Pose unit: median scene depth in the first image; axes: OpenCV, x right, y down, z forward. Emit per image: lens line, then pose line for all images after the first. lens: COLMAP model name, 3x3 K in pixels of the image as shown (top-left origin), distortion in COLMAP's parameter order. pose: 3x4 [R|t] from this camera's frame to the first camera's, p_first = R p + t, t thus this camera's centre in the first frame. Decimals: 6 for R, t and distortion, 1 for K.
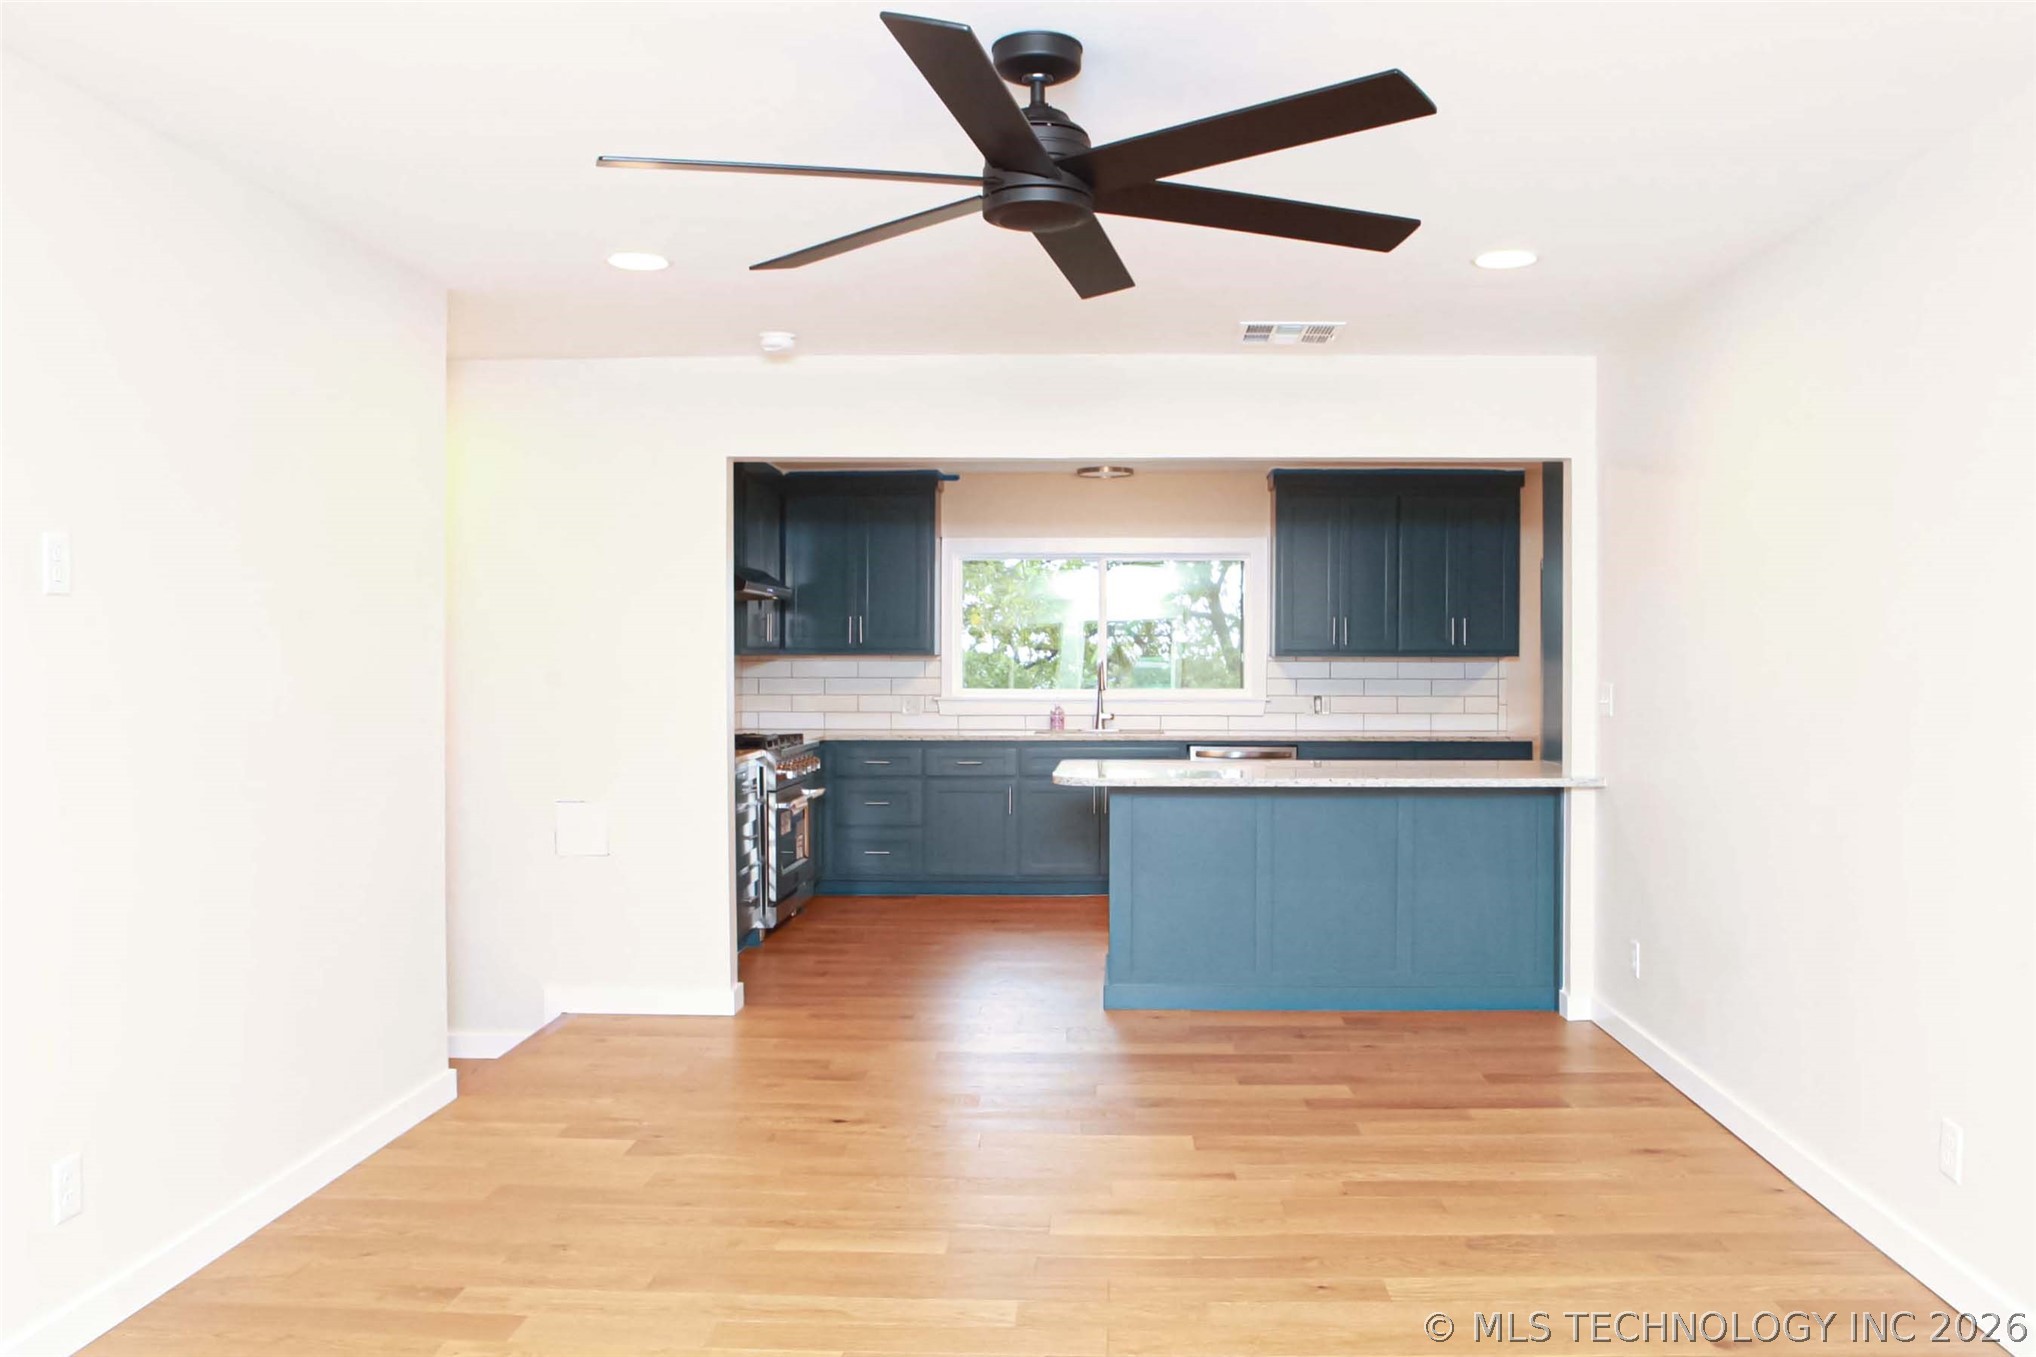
lens RADIAL K [[1538.7, 0, 1018.0], [0, 1538.7, 678.5], [0, 0, 1]] dist [-0.122975, 0.102287]
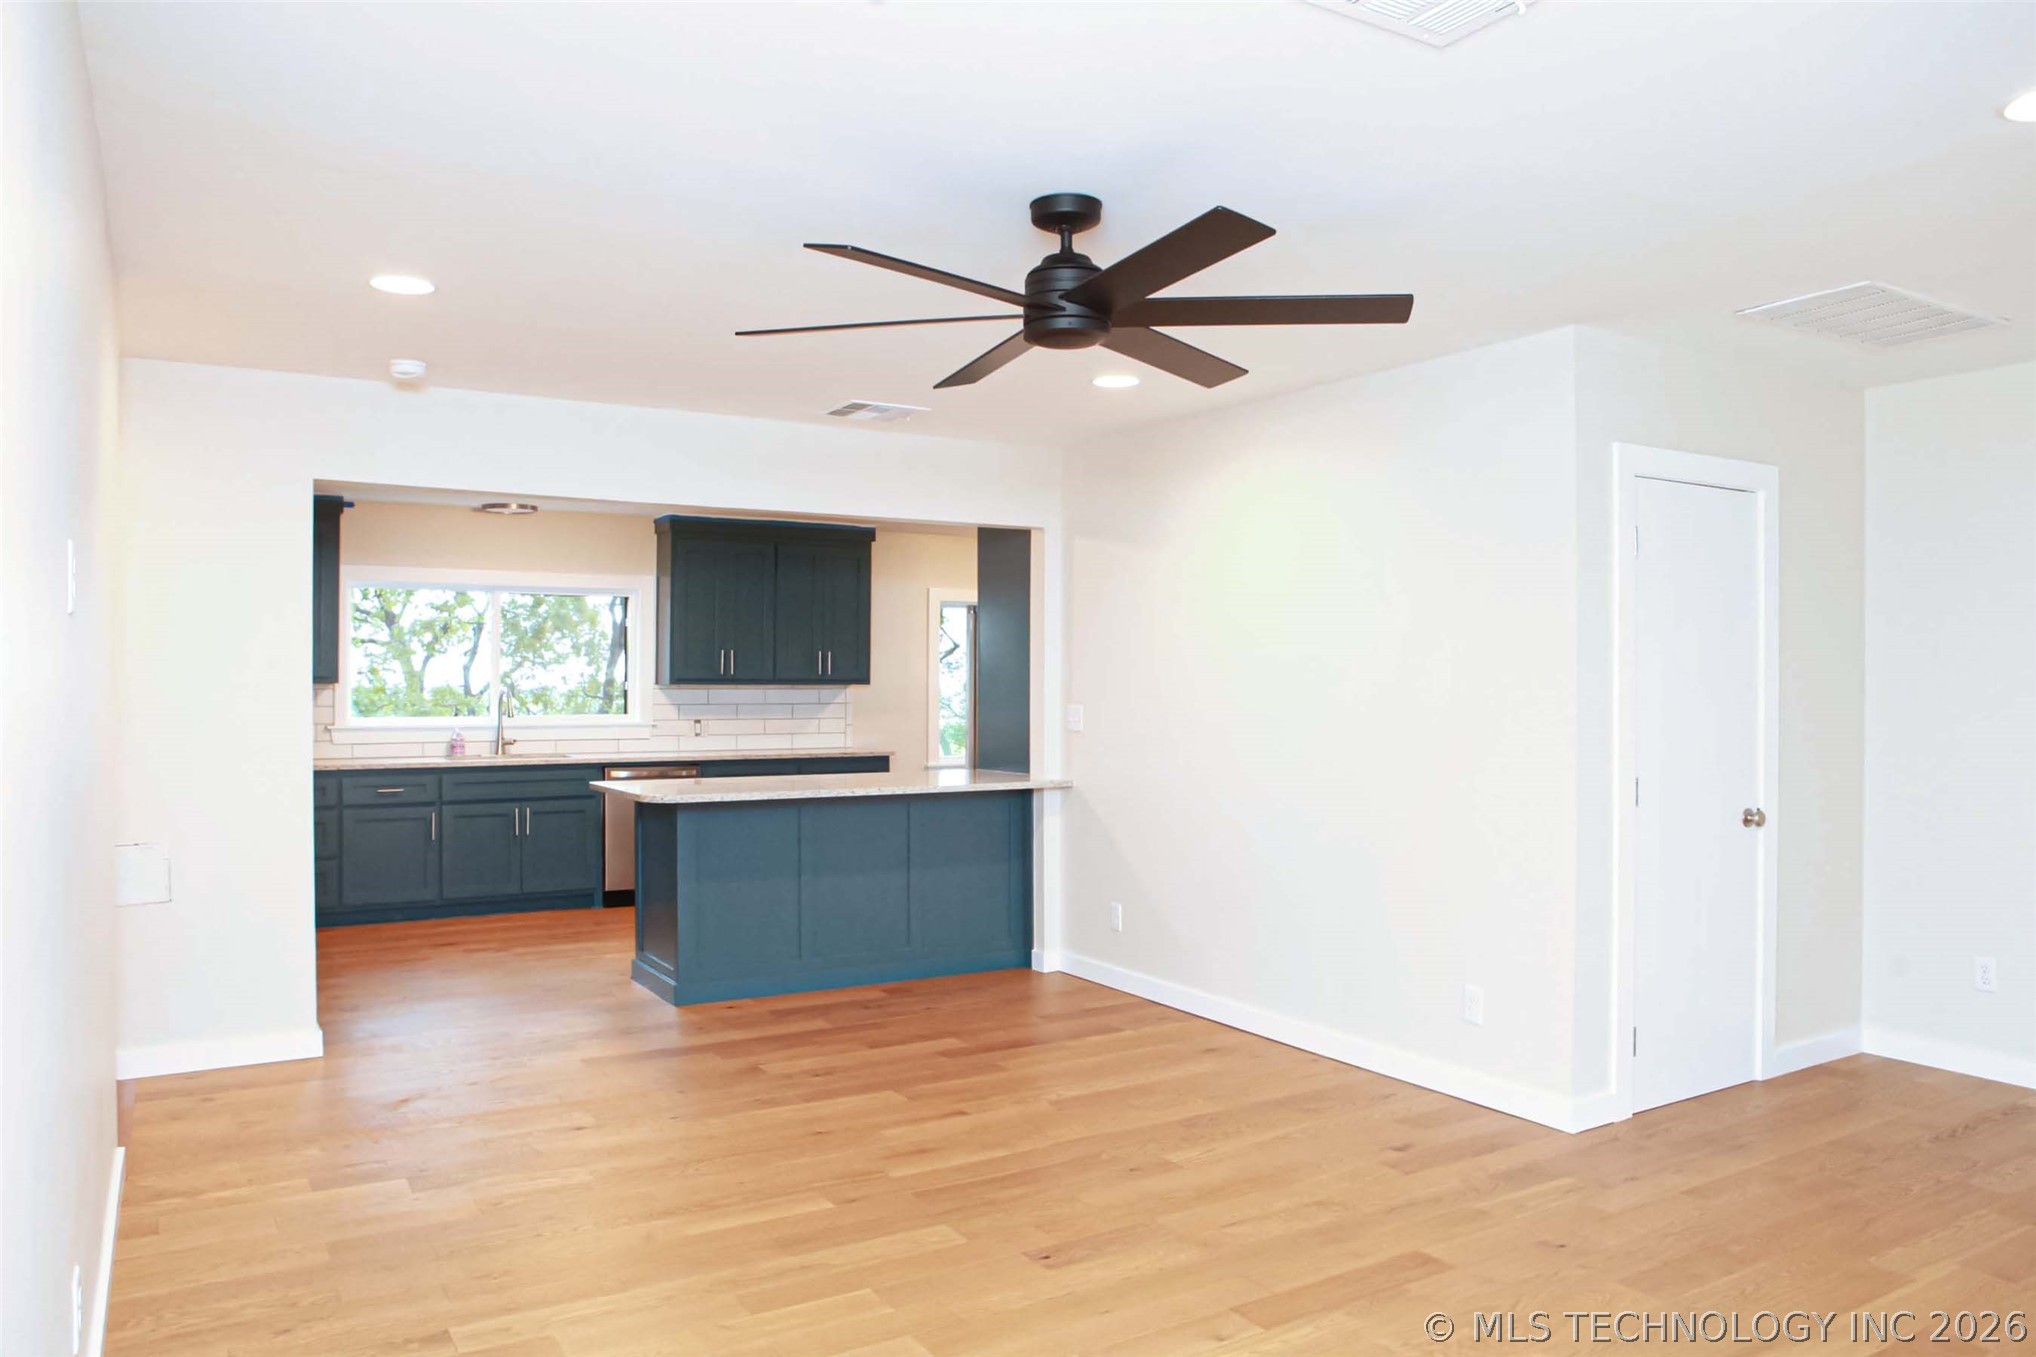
lens RADIAL K [[1427.3, 0, 1018.0], [0, 1427.3, 678.5], [0, 0, 1]] dist [-0.109589, 0.078193]
pose [[0.834614, 0.001177, 0.550834, -0.326589], [0.008759, 0.999843, -0.015409, -0.001269], [-0.550766, 0.017685, 0.834472, 0.018661]]
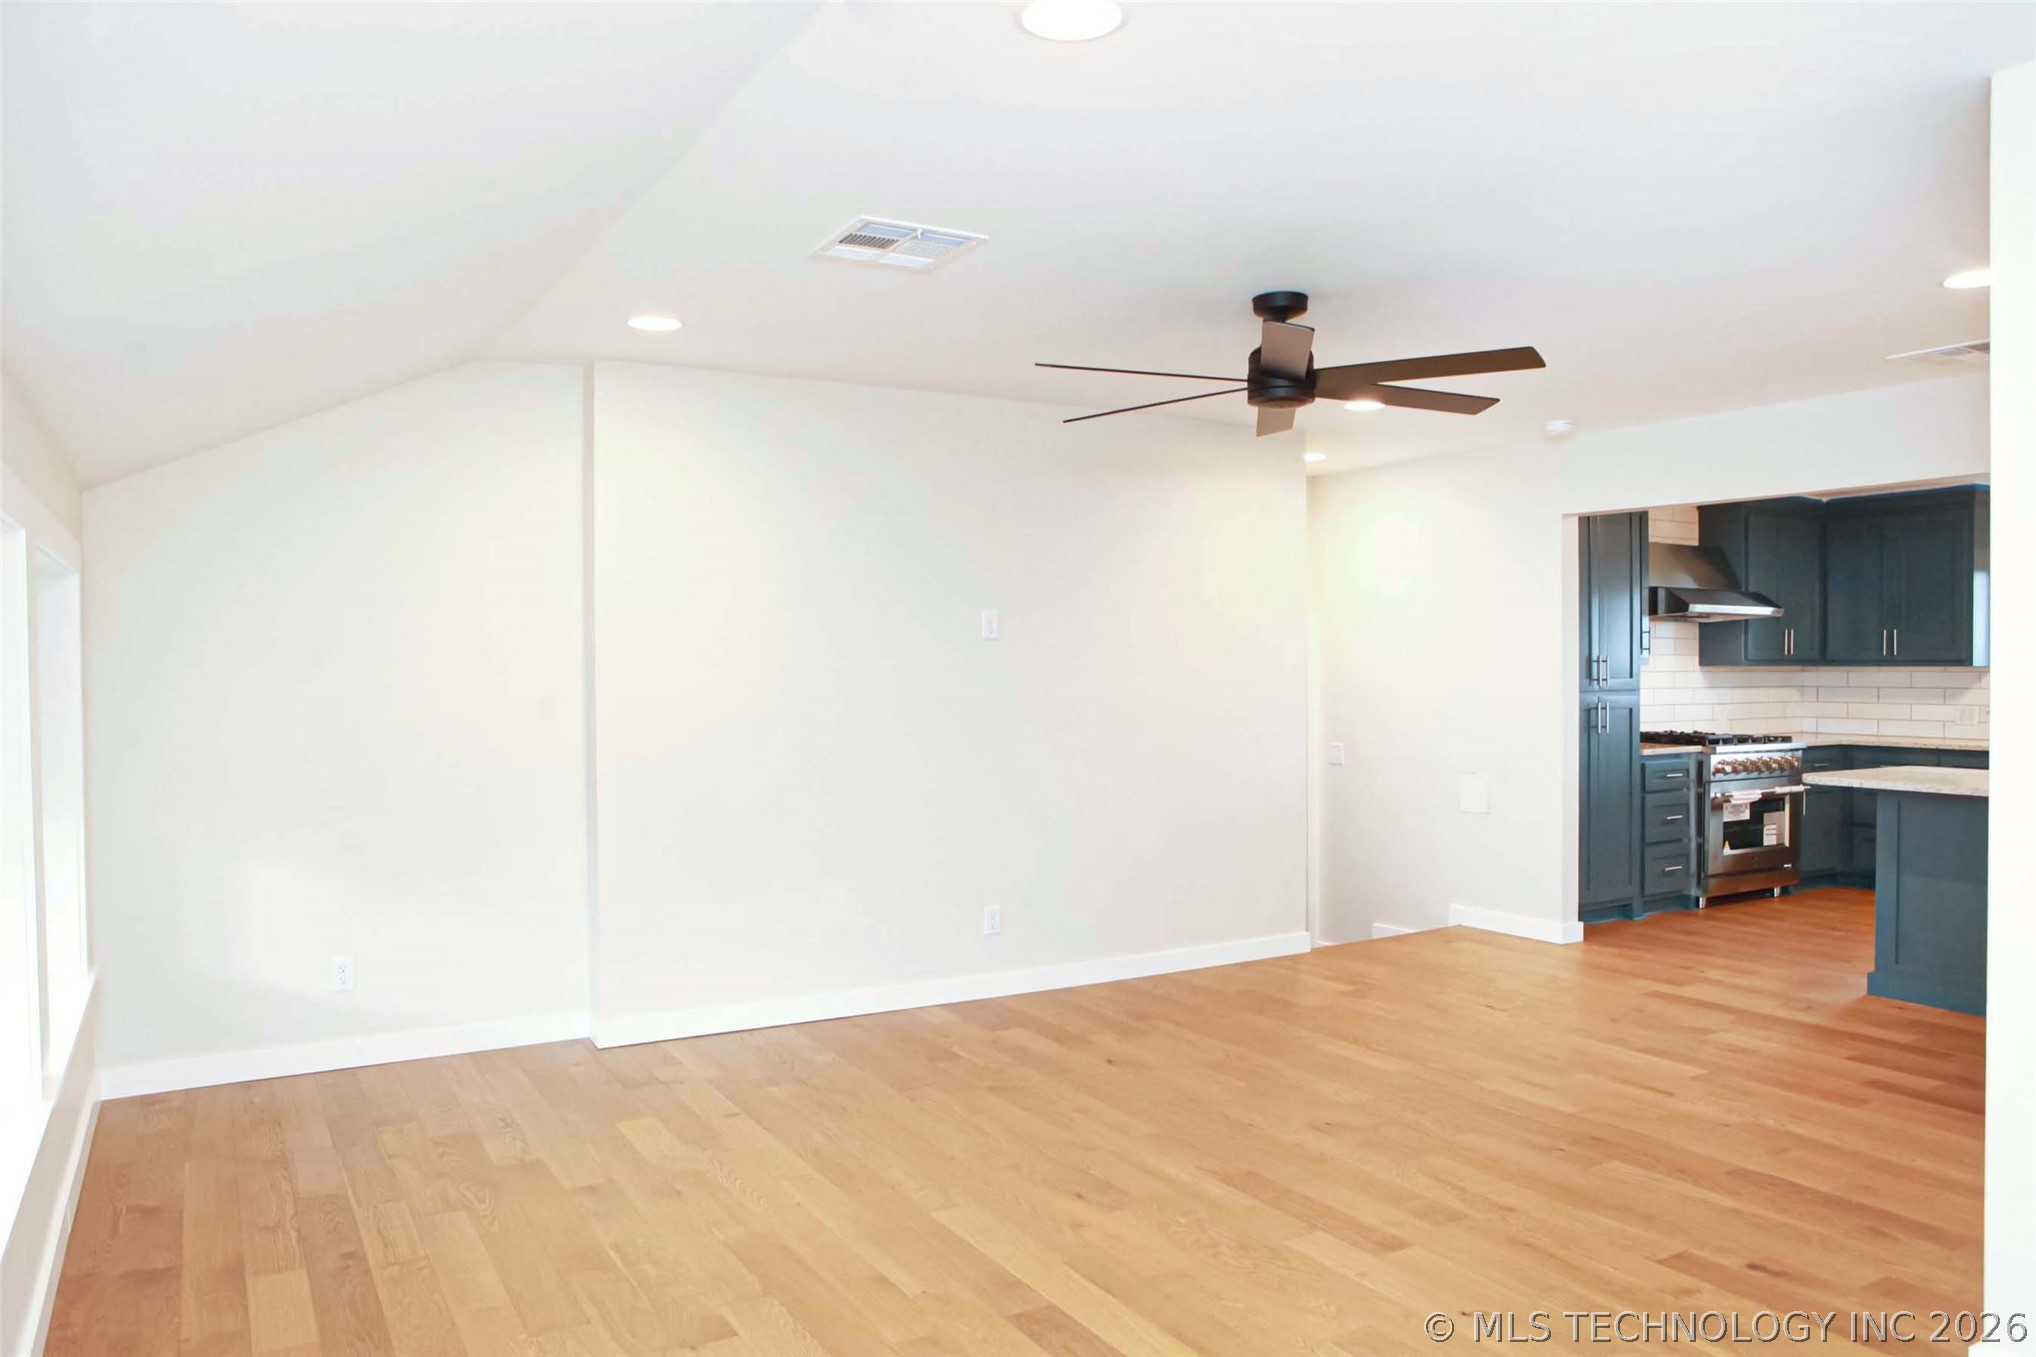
lens RADIAL K [[1463.2, 0, 1018.0], [0, 1463.2, 678.5], [0, 0, 1]] dist [-0.122556, 0.089690]
pose [[0.515091, 0.000986, -0.857135, 0.618841], [-0.007238, 0.999969, -0.003199, 0.001328], [0.857105, 0.007852, 0.515082, -0.027928]]
